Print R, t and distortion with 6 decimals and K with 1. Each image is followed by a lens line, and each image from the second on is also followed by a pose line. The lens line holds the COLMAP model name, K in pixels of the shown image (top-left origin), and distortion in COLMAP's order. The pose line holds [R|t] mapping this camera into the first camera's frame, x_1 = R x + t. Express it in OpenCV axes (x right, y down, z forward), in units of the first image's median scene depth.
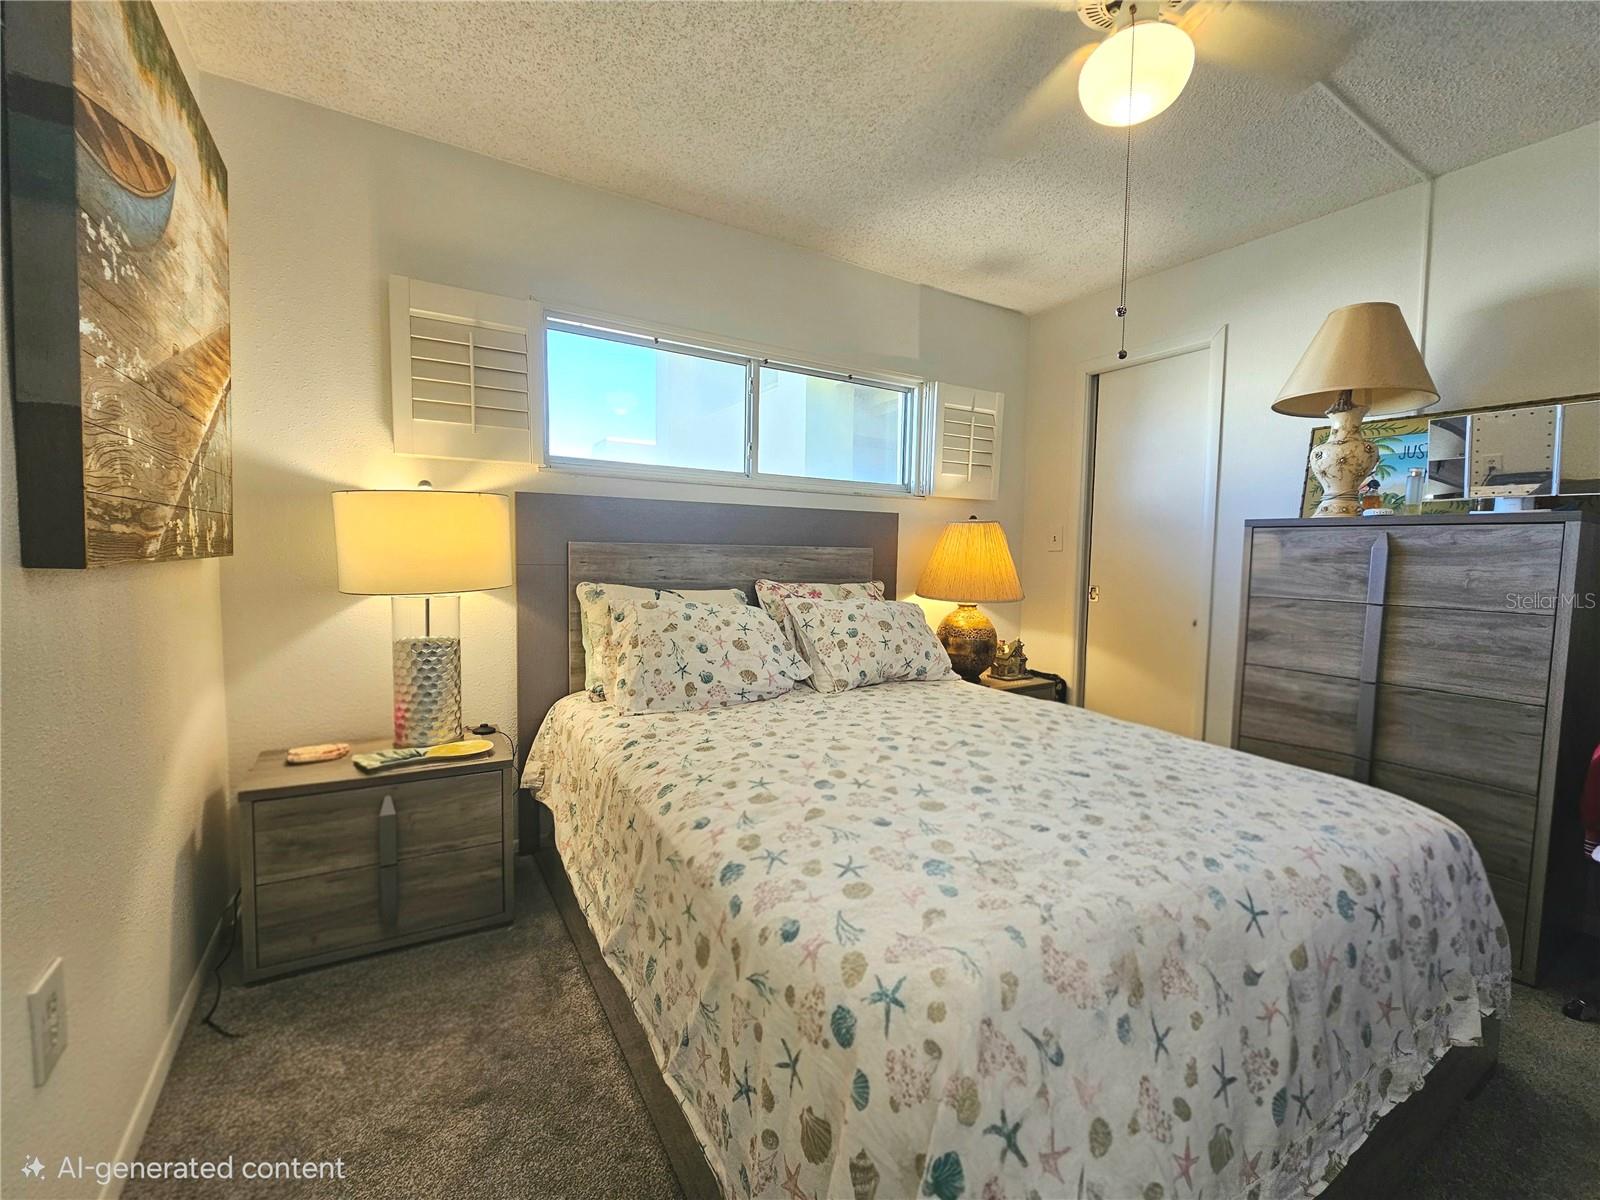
lens RADIAL K [[657.3, 0, 803.9], [0, 657.3, 596.4], [0, 0, 1]] dist [-0.003758, 0.000662]
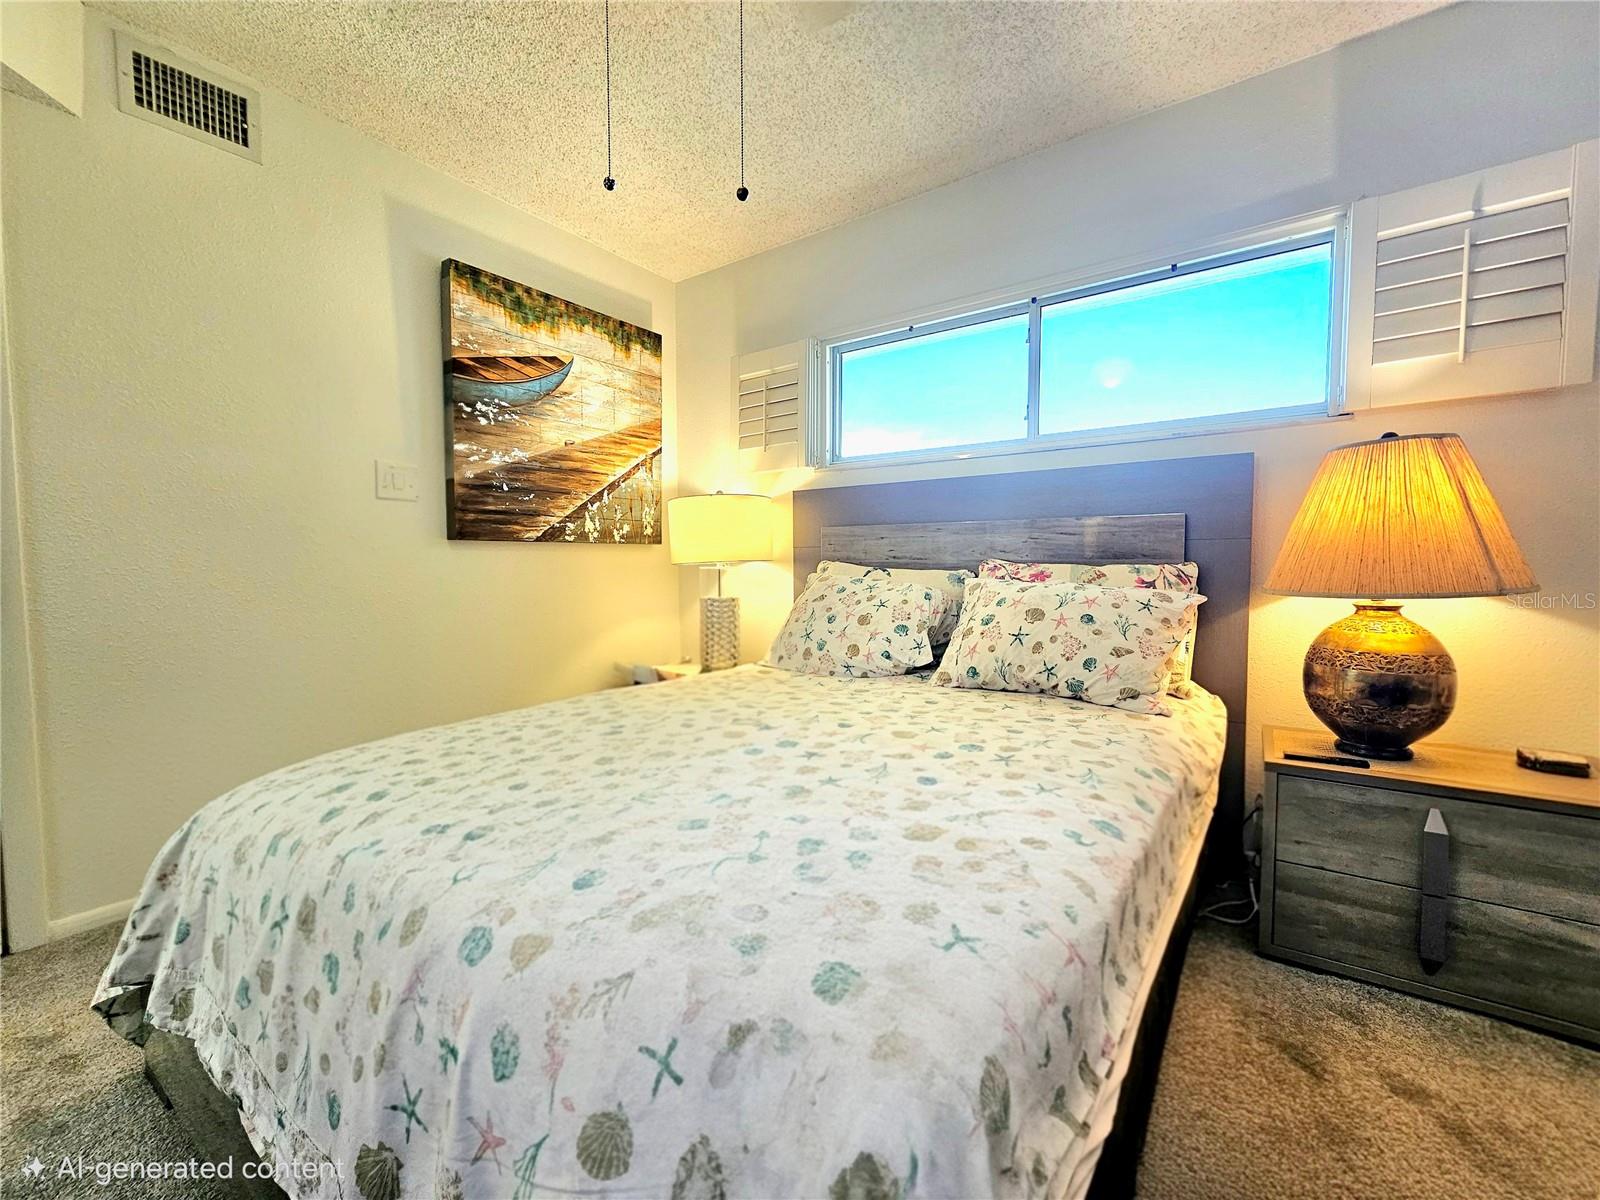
lens RADIAL K [[657.3, 0, 803.9], [0, 657.3, 596.4], [0, 0, 1]] dist [-0.003758, 0.000662]
pose [[0.384451, 0.029981, -0.922658, 0.733162], [-0.054033, 0.998490, 0.009930, 0.032101], [0.921563, 0.046036, 0.385491, 0.507112]]
